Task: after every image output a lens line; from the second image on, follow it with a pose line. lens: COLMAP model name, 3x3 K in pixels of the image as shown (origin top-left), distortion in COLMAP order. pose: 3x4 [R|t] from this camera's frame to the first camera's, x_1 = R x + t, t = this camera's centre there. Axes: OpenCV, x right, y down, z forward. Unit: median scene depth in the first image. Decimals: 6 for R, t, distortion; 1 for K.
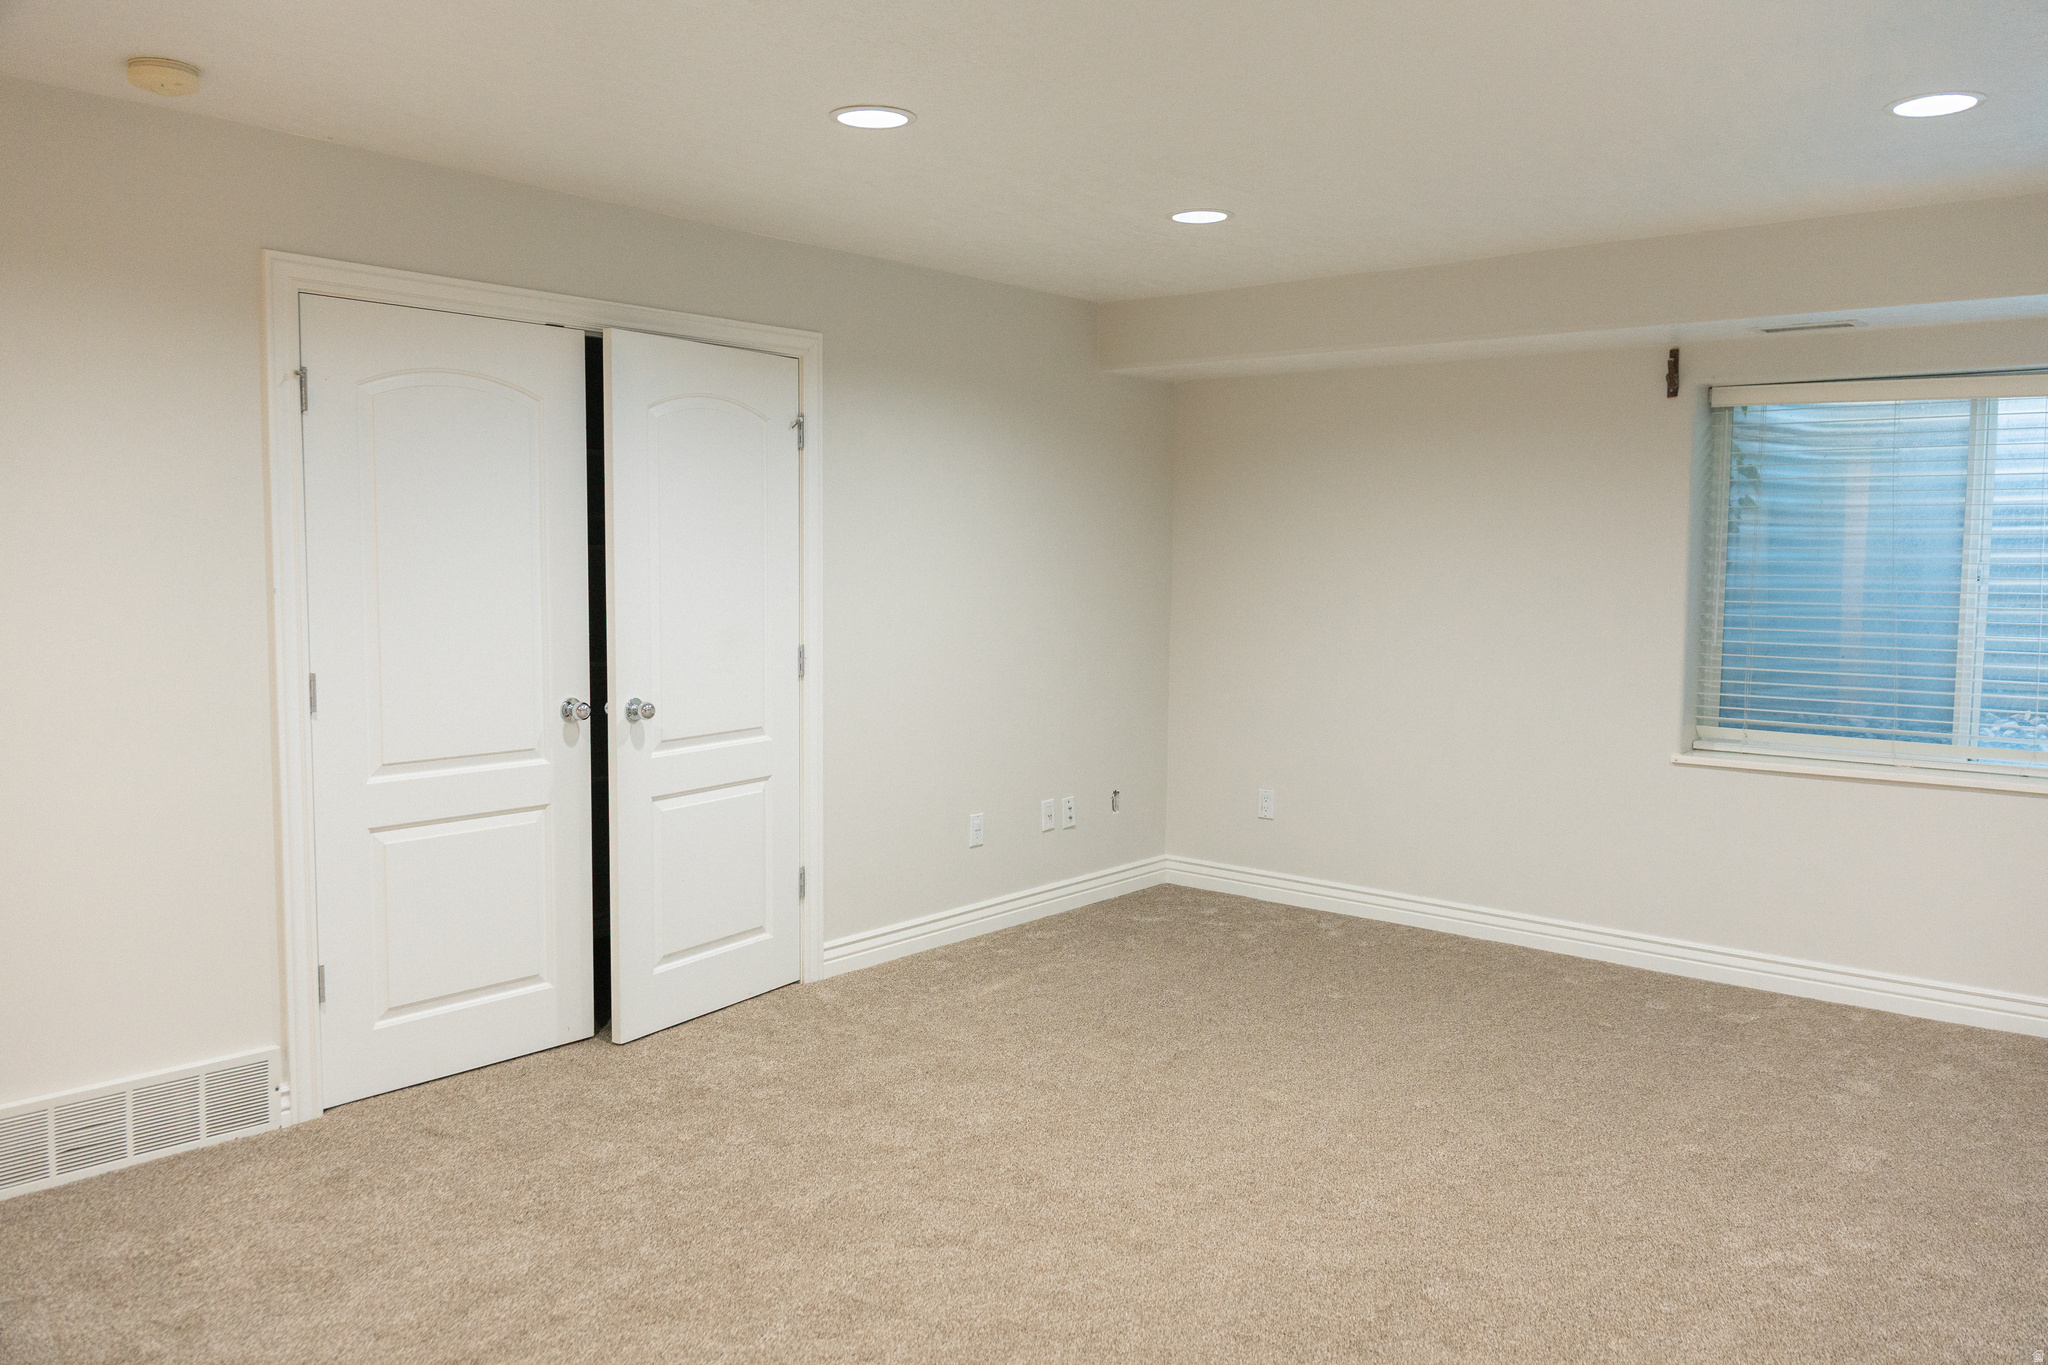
lens RADIAL K [[1624.6, 0, 1024.0], [0, 1624.6, 682.5], [0, 0, 1]] dist [0.007925, -0.000897]
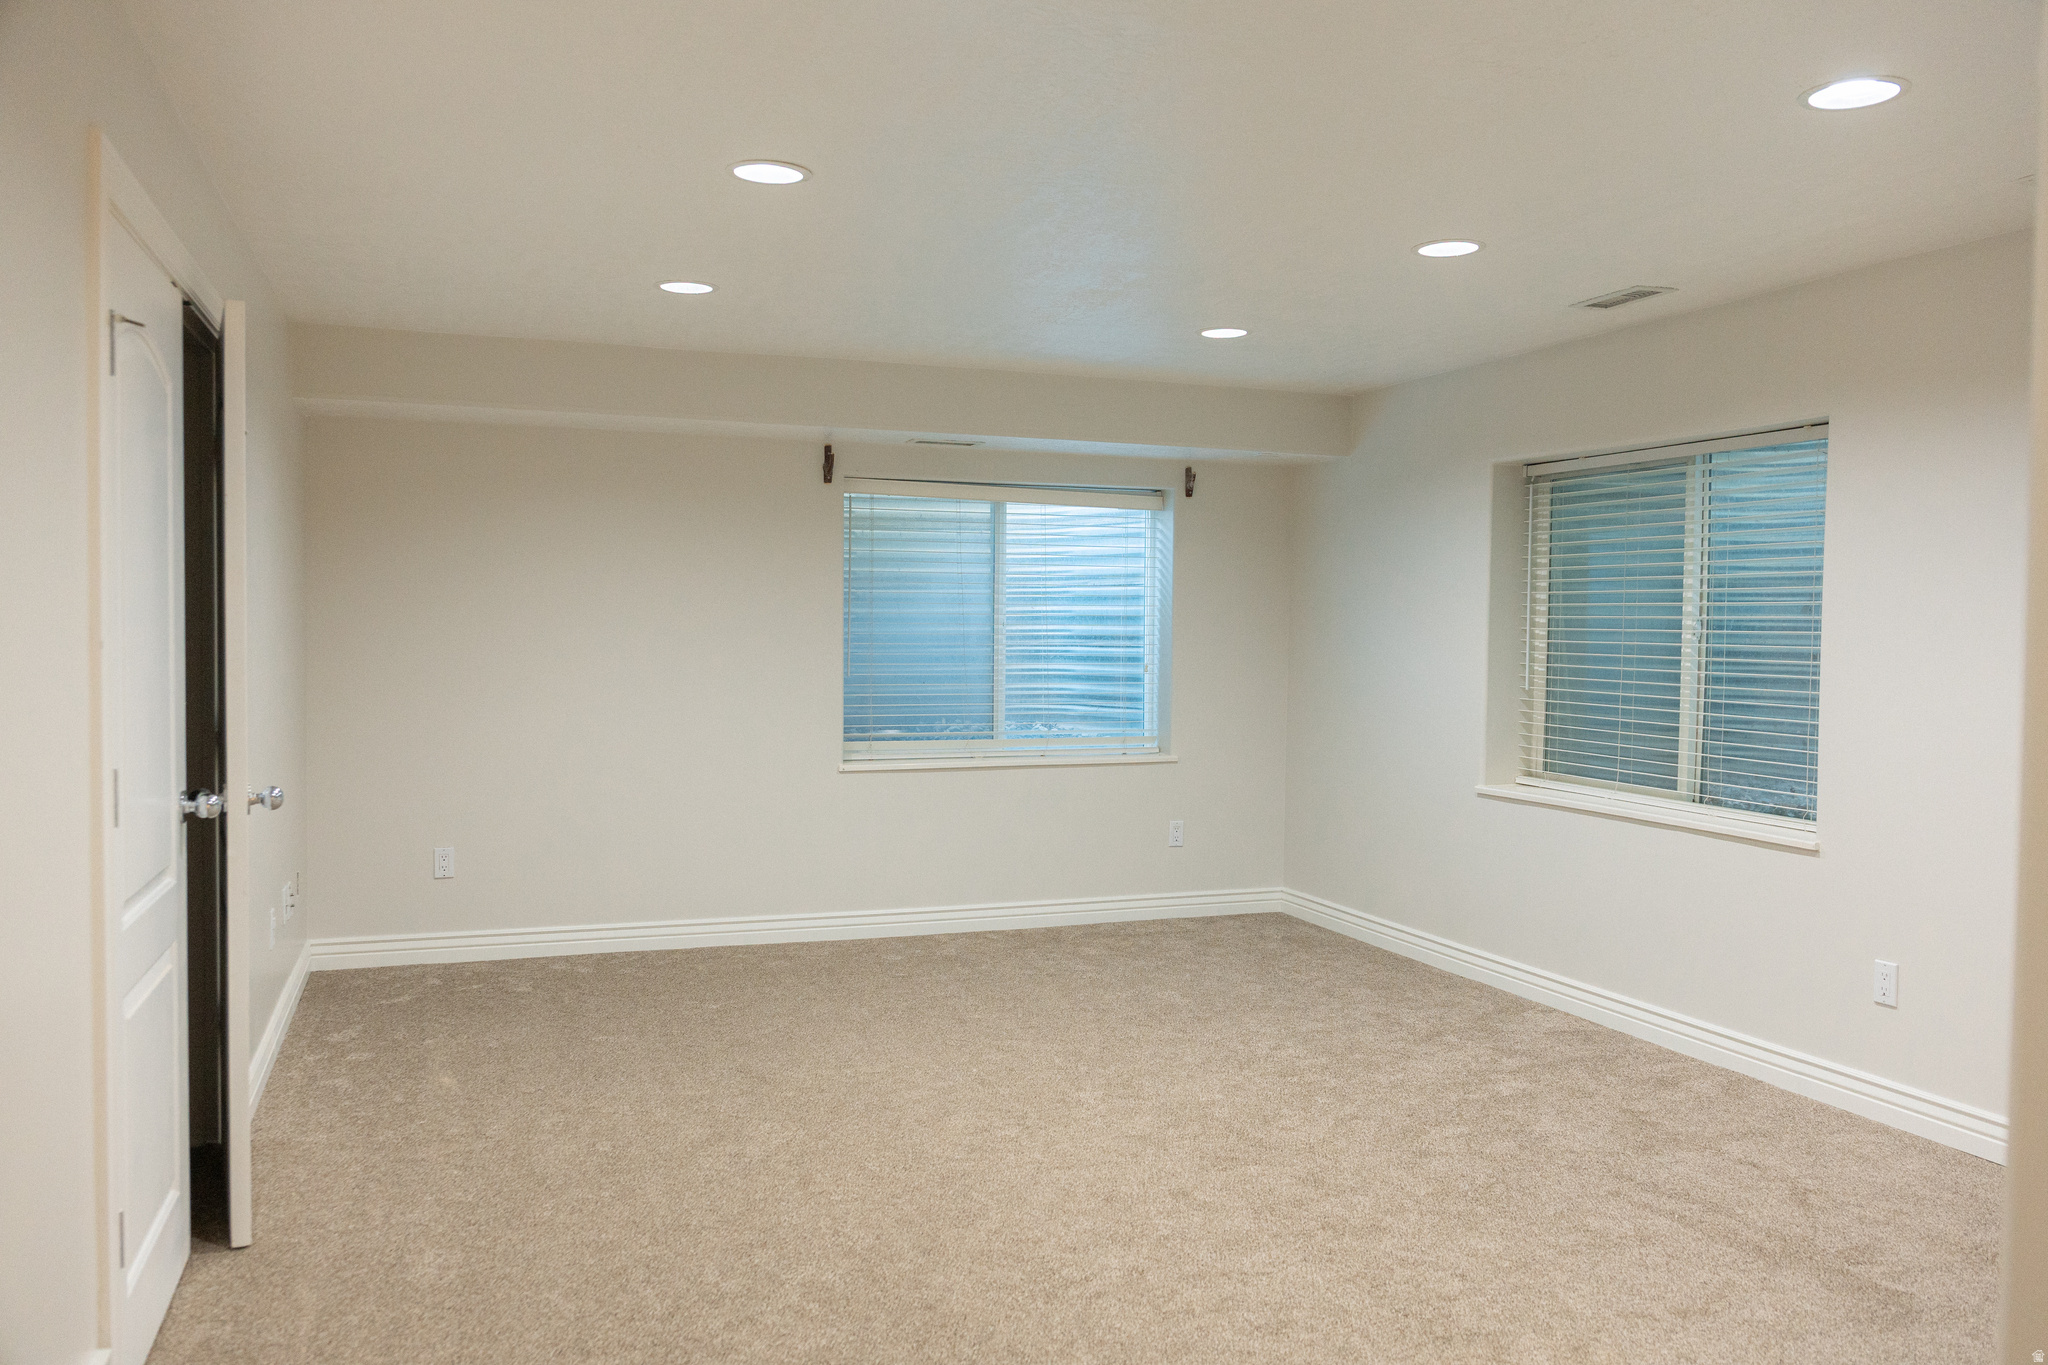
lens RADIAL K [[1587.7, 0, 1024.0], [0, 1587.7, 682.5], [0, 0, 1]] dist [0.002680, -0.004432]
pose [[0.488958, -0.036073, 0.871561, -0.643115], [0.070813, 0.997488, 0.001558, -0.012080], [-0.869428, 0.060956, 0.490285, 0.284726]]
